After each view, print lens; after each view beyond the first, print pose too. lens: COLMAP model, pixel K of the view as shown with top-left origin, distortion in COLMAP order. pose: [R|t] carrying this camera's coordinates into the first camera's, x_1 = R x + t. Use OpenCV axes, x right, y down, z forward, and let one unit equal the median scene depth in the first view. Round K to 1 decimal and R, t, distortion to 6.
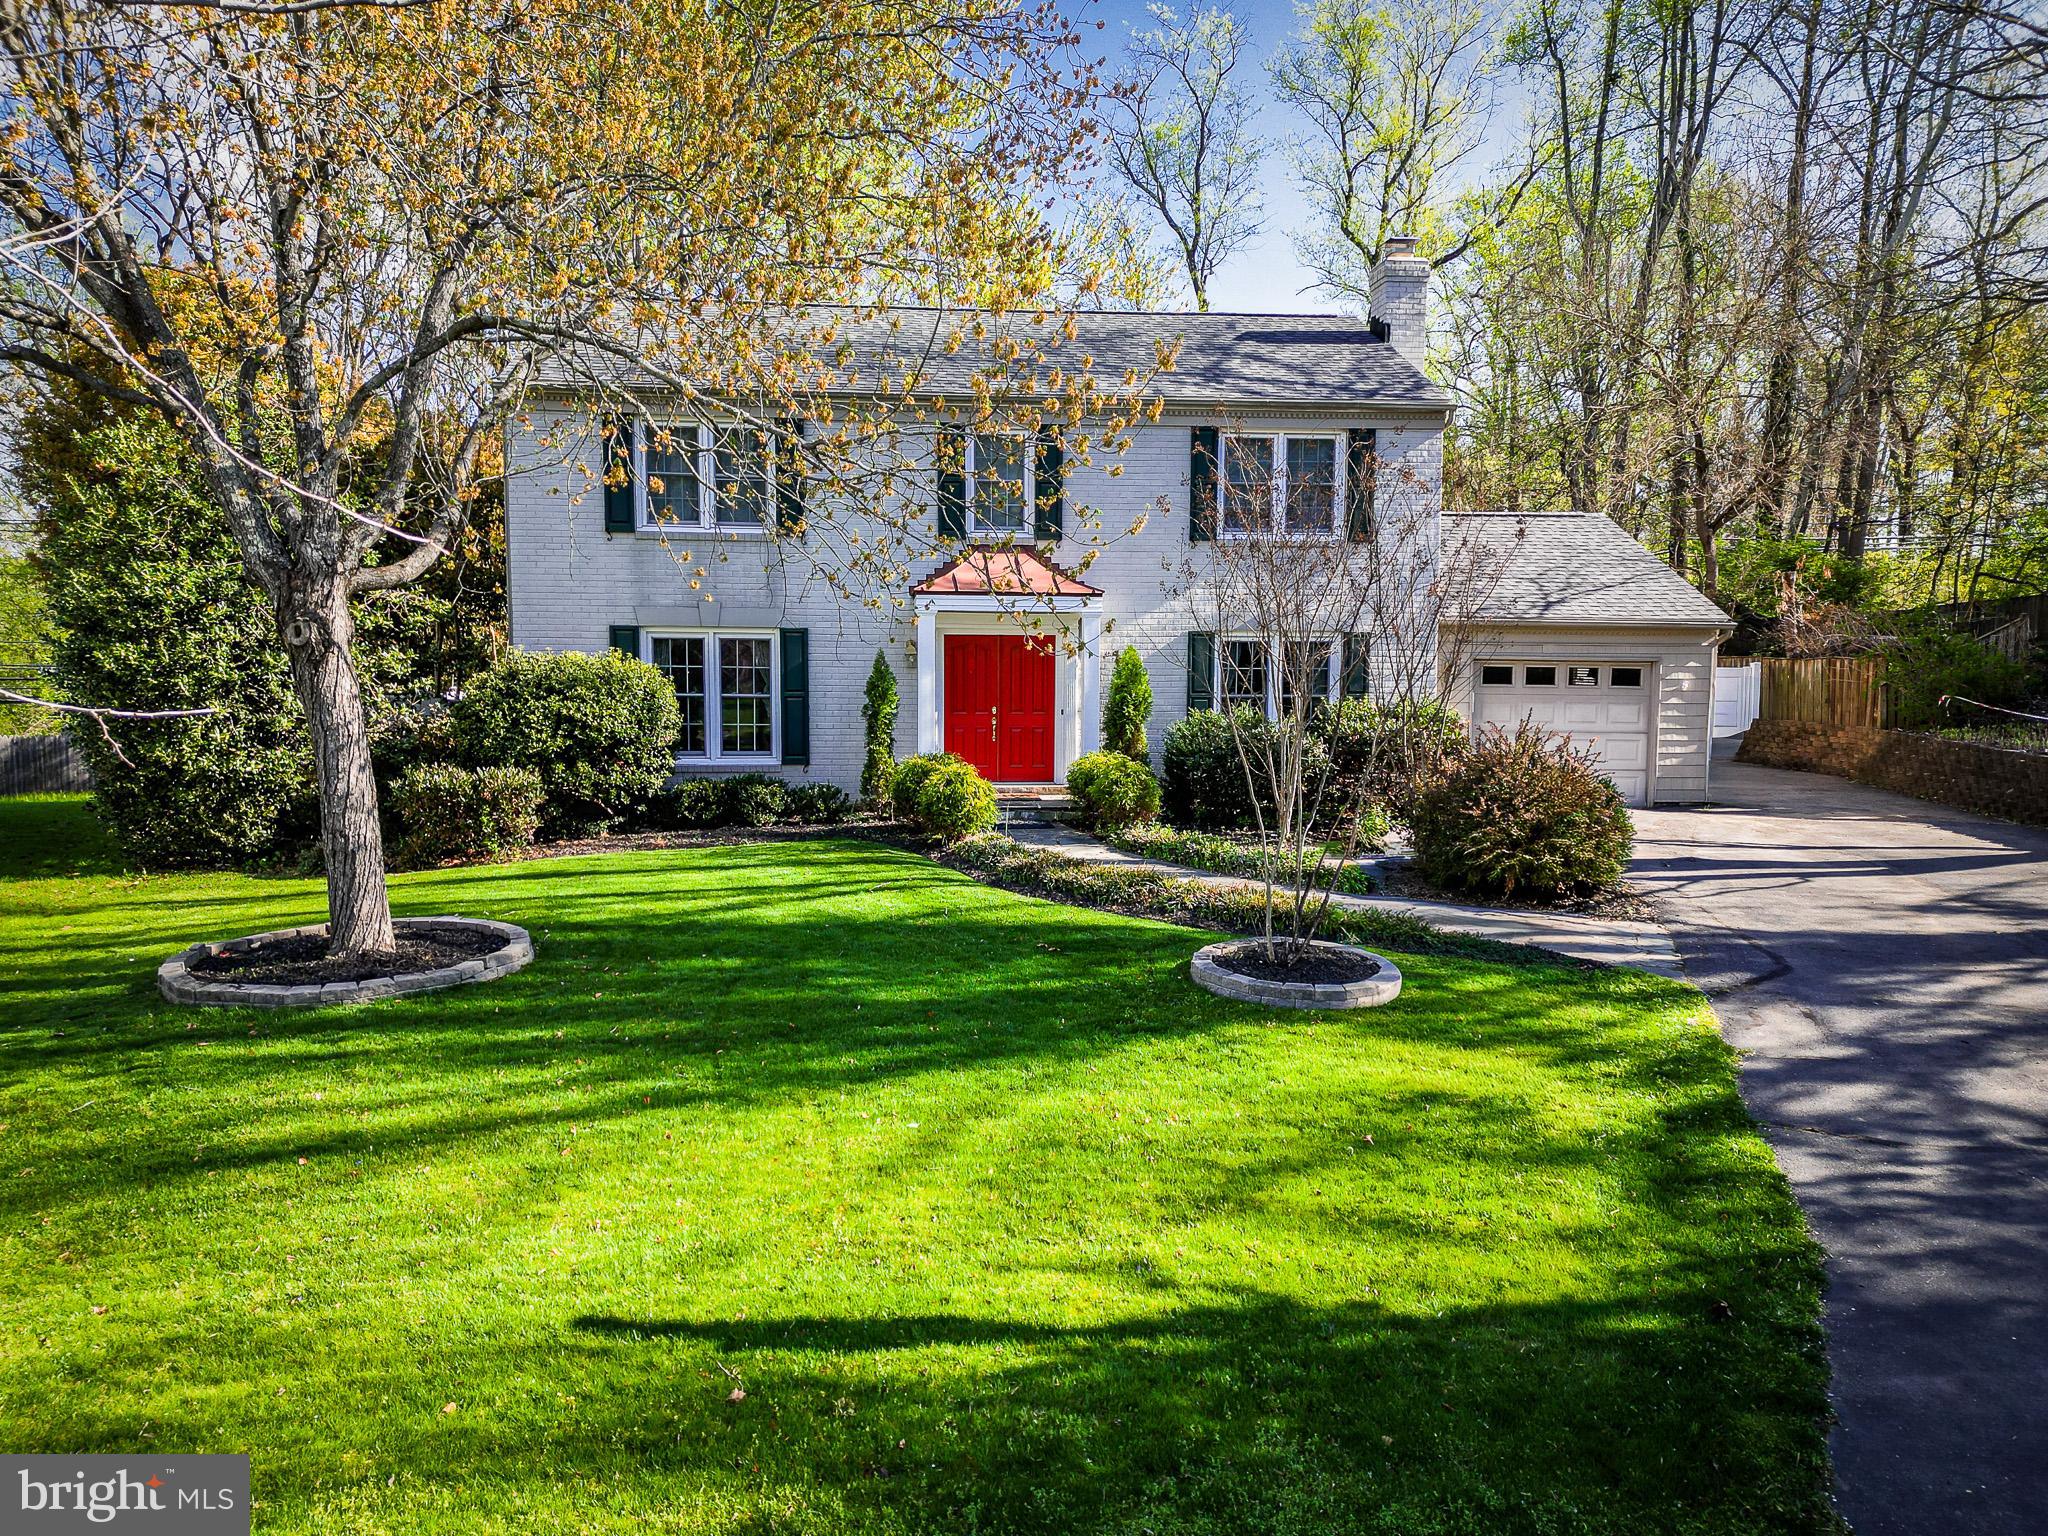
lens RADIAL K [[1437.0, 0, 1024.0], [0, 1437.0, 768.0], [0, 0, 1]] dist [0.086882, -0.091471]
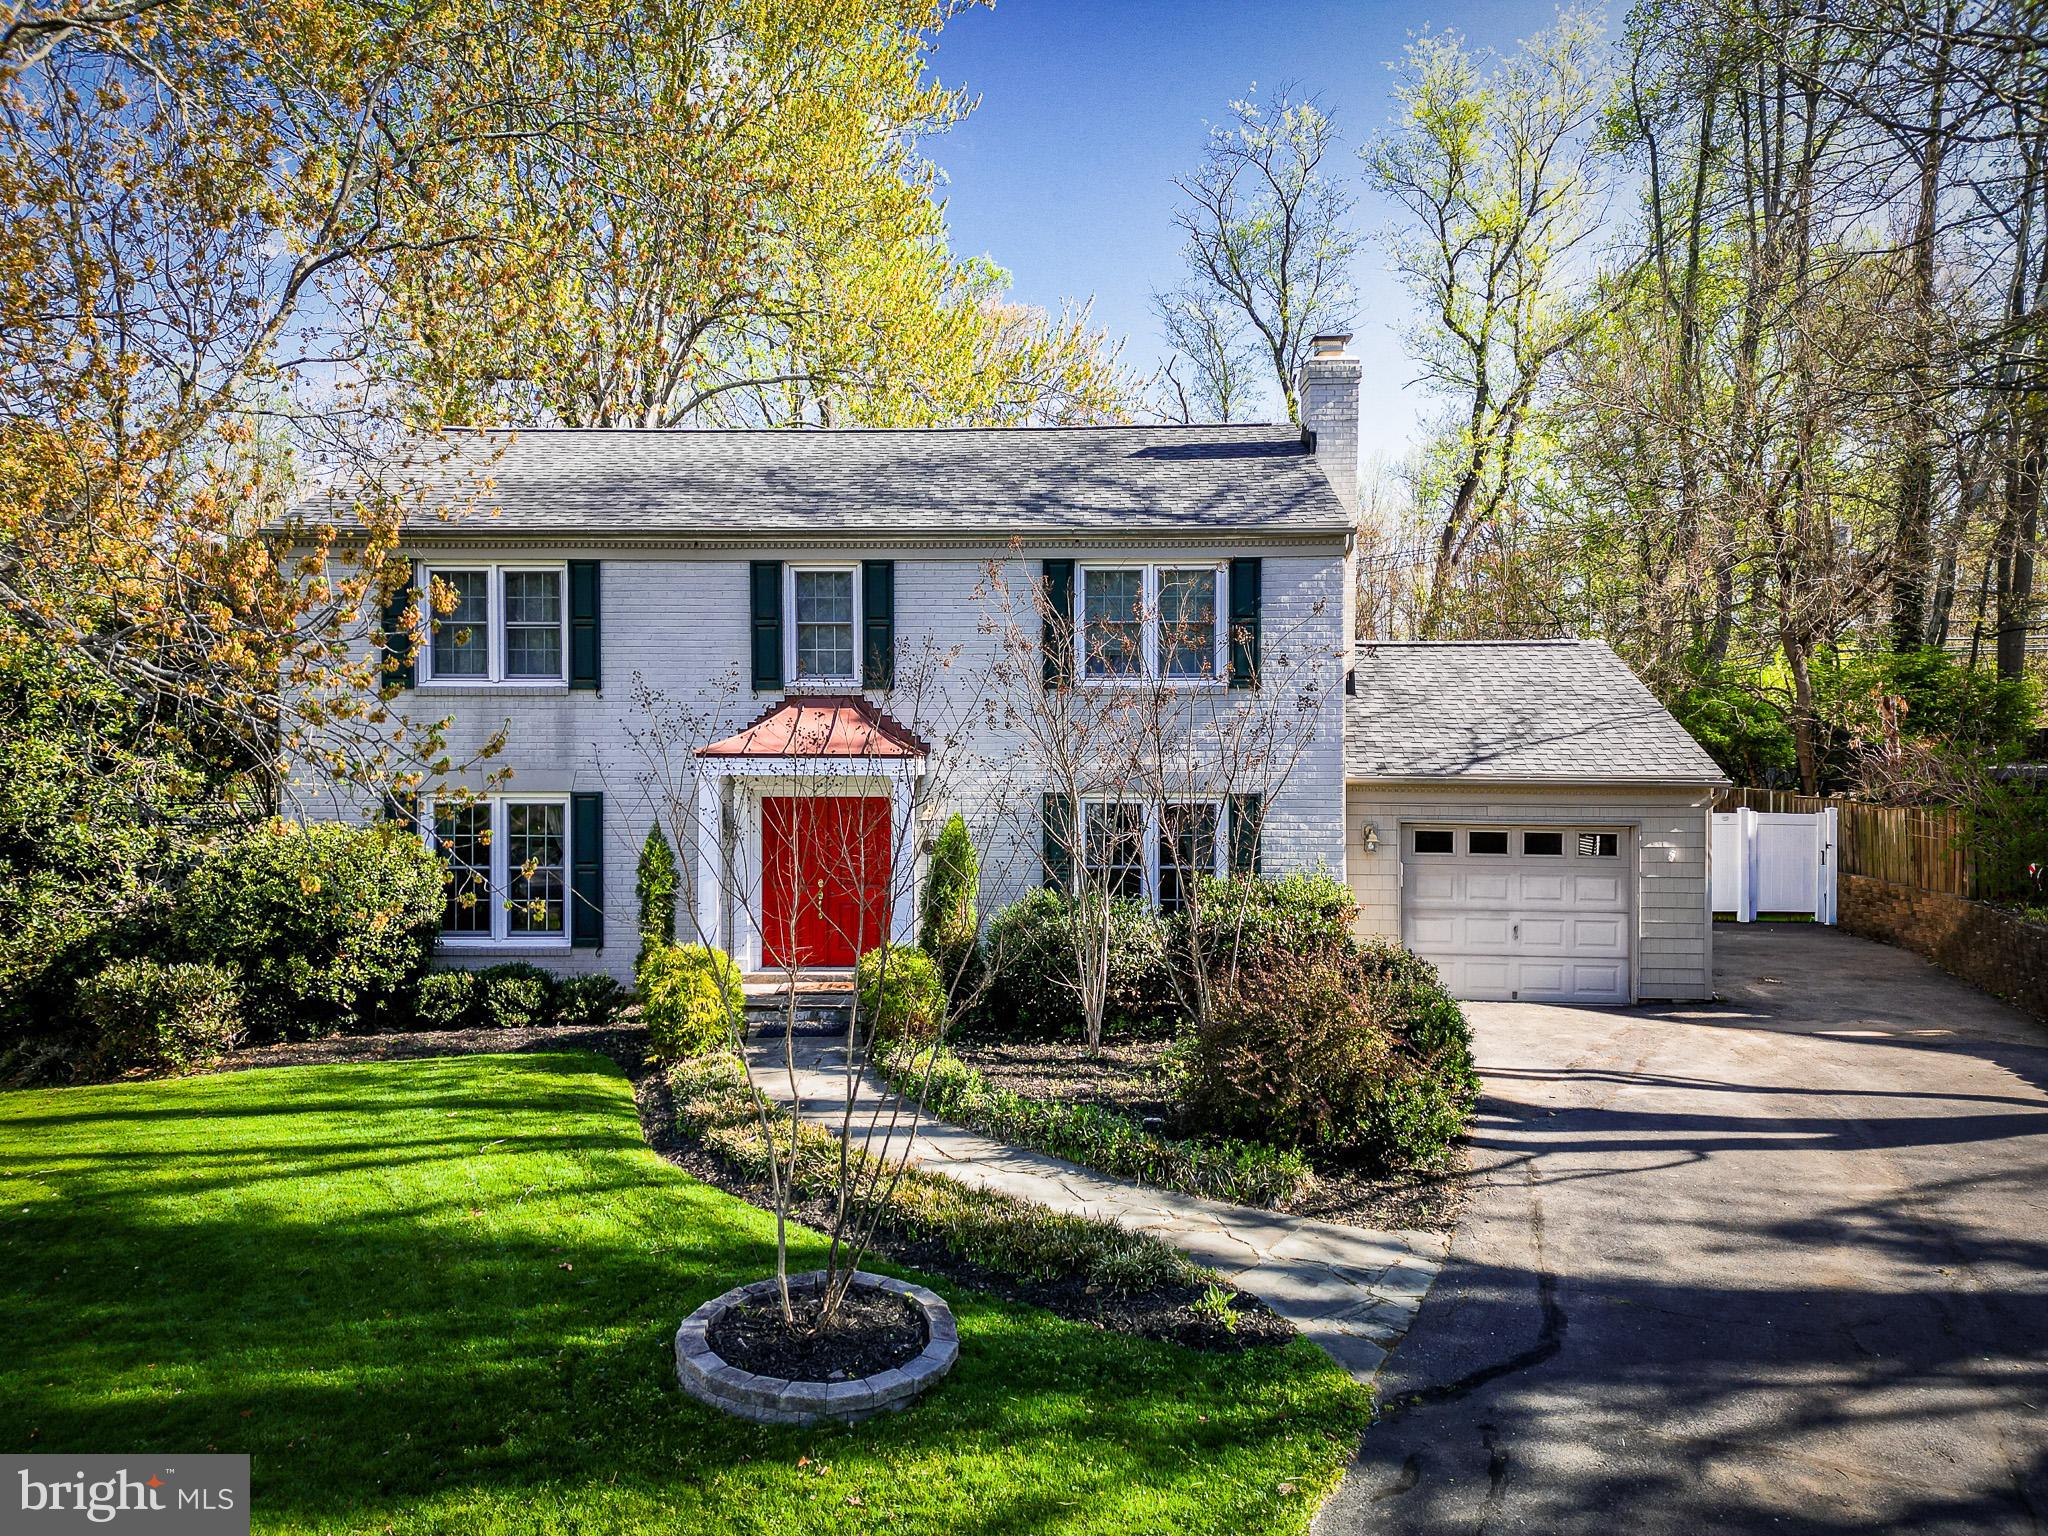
lens RADIAL K [[1437.0, 0, 1024.0], [0, 1437.0, 768.0], [0, 0, 1]] dist [0.086882, -0.091471]
pose [[0.991551, -0.002728, -0.129686, 0.222637], [-0.005643, 0.997925, -0.064135, -0.057163], [0.129592, 0.064325, 0.989479, 0.158317]]
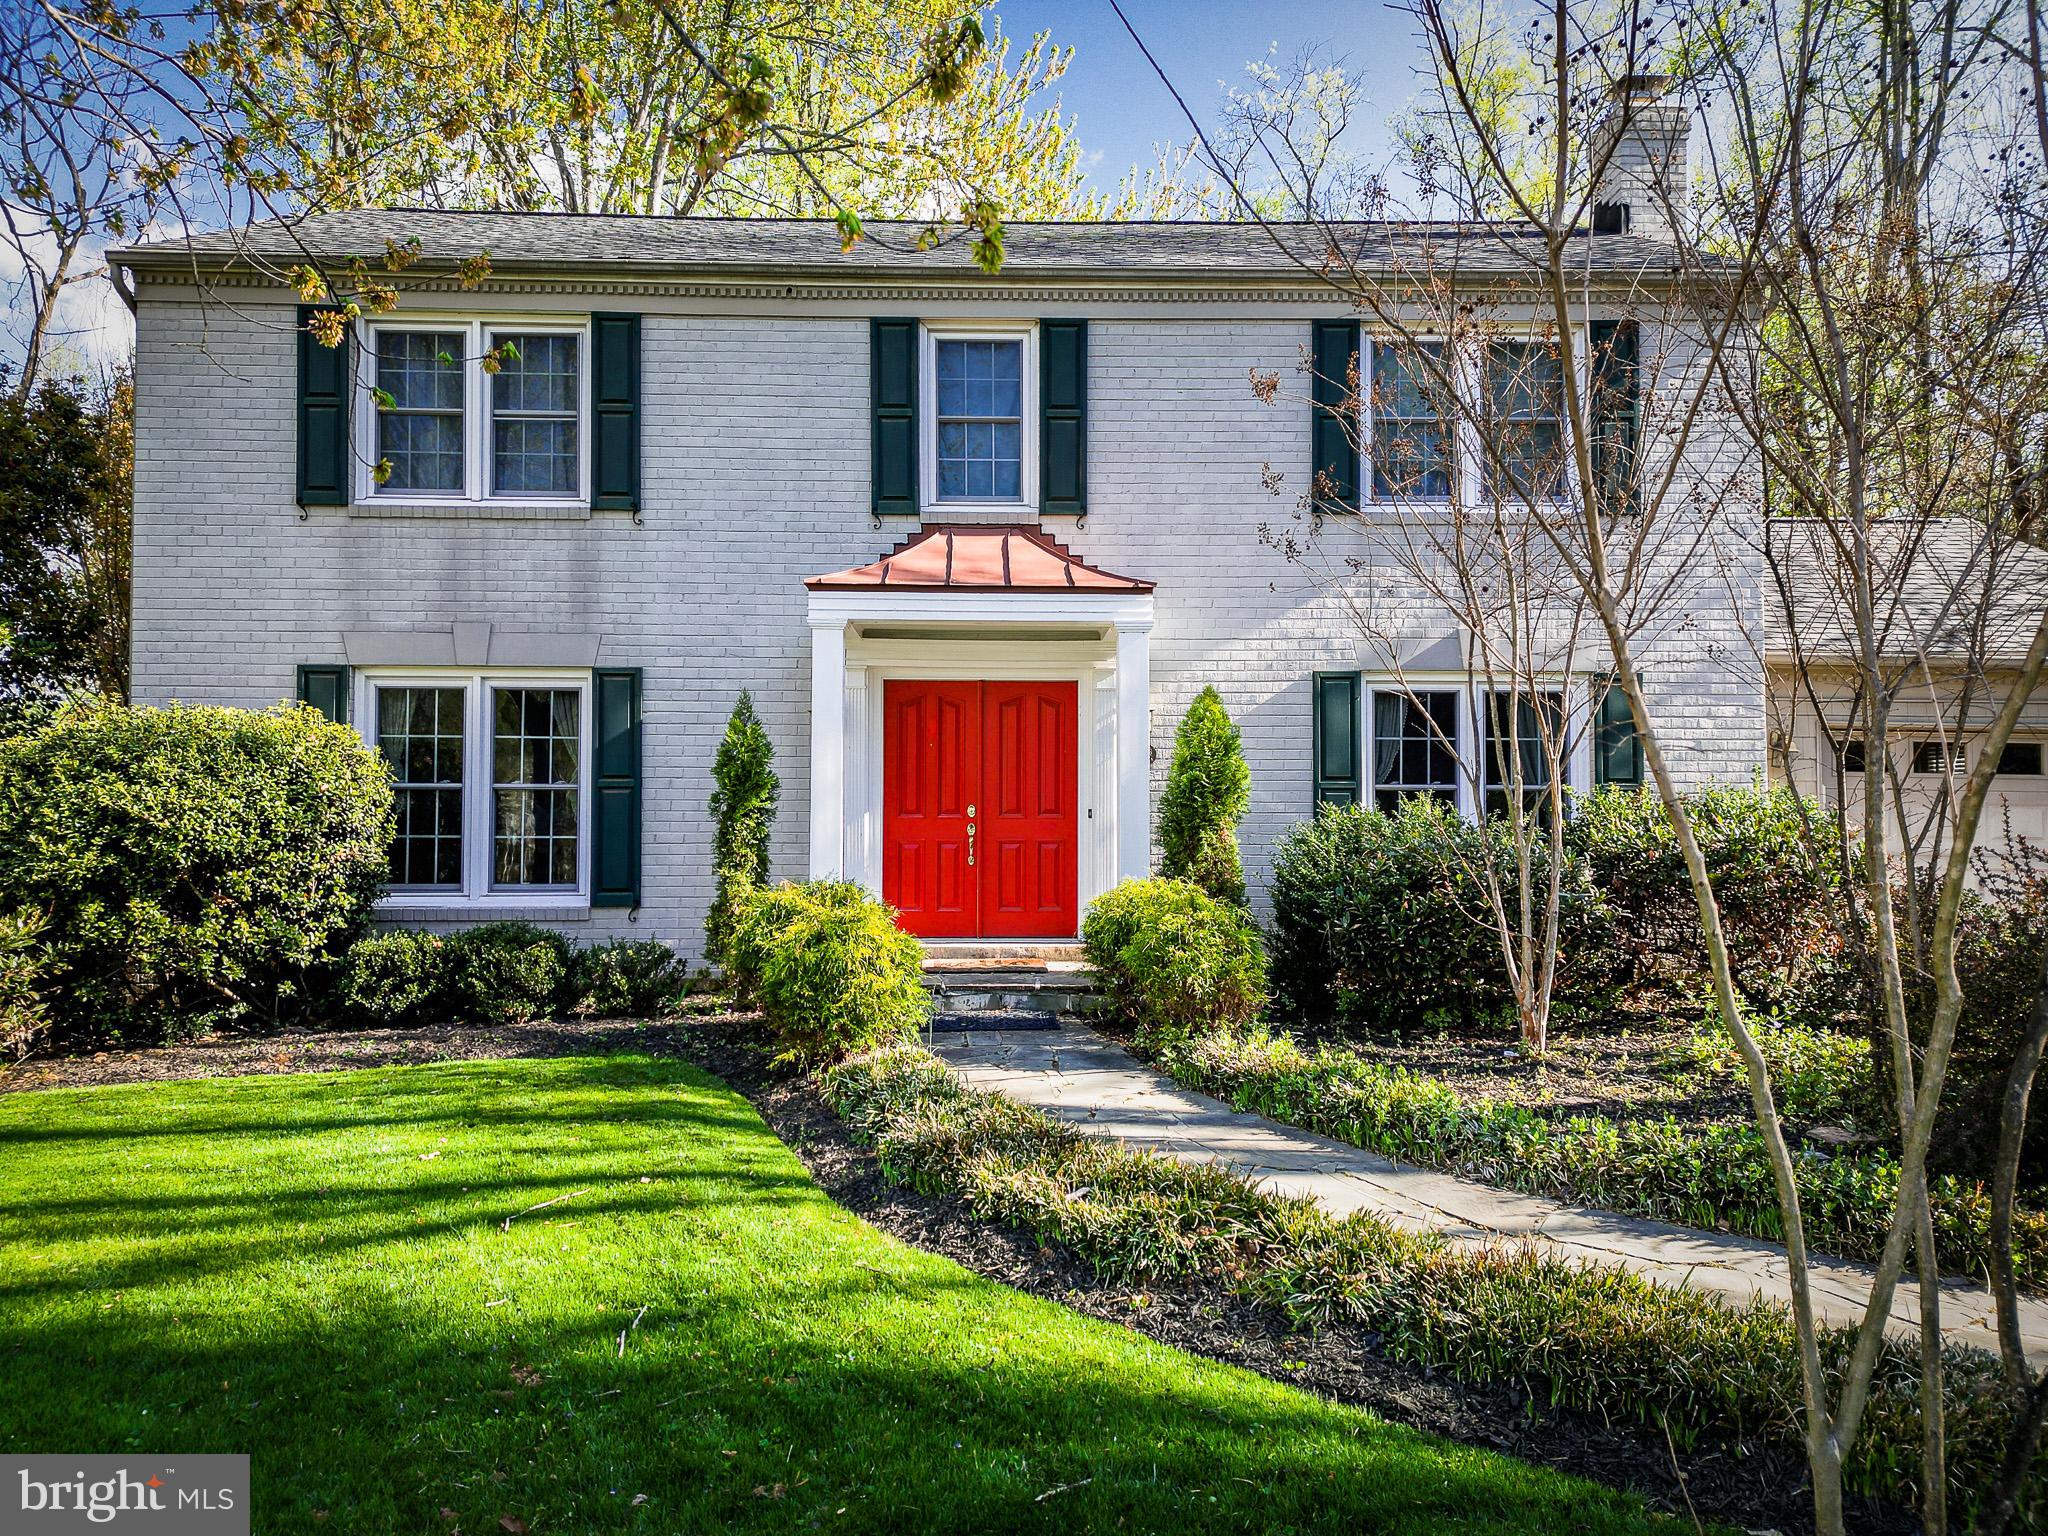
lens RADIAL K [[1429.8, 0, 1012.6], [0, 1429.8, 765.5], [0, 0, 1]] dist [0.088312, -0.090054]
pose [[0.996541, -0.006588, -0.082837, 0.044638], [-0.002696, 0.993765, -0.111463, 0.005097], [0.083055, 0.111300, 0.990310, 0.454207]]
